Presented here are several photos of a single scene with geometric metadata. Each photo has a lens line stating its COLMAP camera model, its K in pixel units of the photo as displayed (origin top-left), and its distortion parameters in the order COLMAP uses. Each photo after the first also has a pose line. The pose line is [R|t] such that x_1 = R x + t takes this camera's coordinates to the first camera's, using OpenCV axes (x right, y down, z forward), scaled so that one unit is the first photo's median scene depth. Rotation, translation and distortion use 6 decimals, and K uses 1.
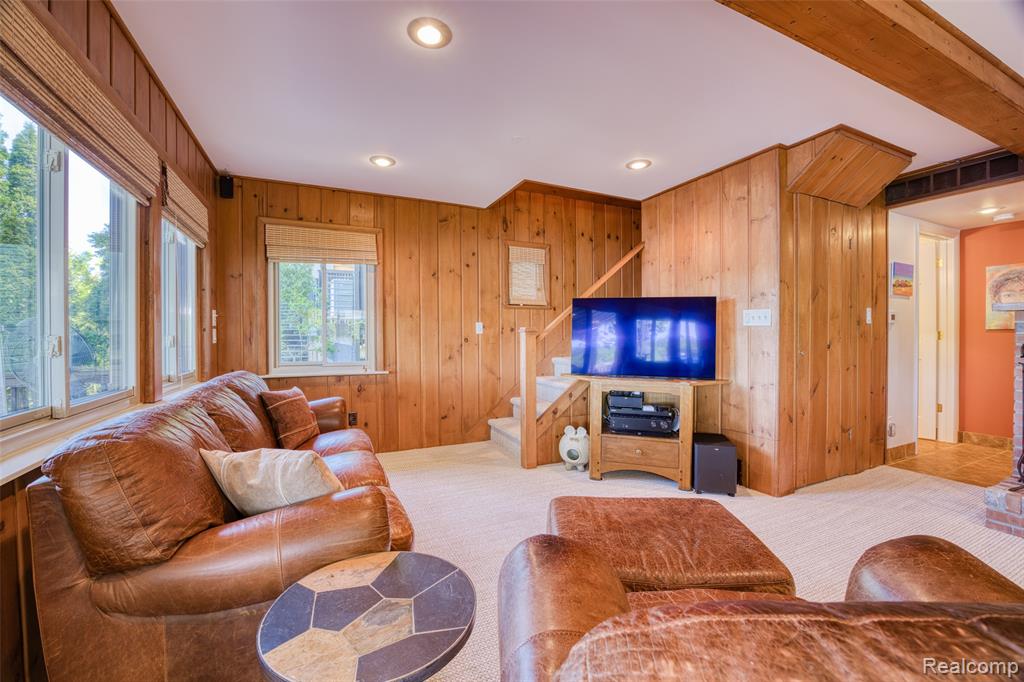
lens RADIAL K [[417.9, 0, 508.3], [0, 417.9, 339.5], [0, 0, 1]] dist [-0.002752, -0.000147]
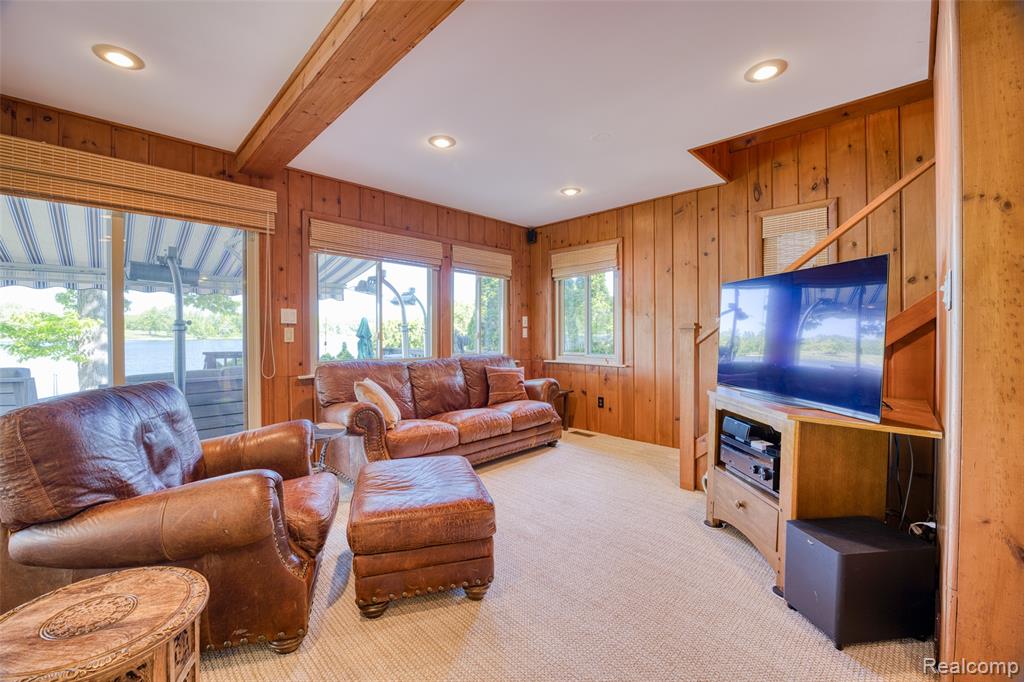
lens RADIAL K [[417.9, 0, 508.3], [0, 417.9, 339.5], [0, 0, 1]] dist [-0.002752, -0.000147]
pose [[0.340505, 0.017337, -0.940083, 0.633371], [-0.015381, 0.999799, 0.012868, -0.000756], [0.940117, 0.010078, 0.340703, 0.326396]]
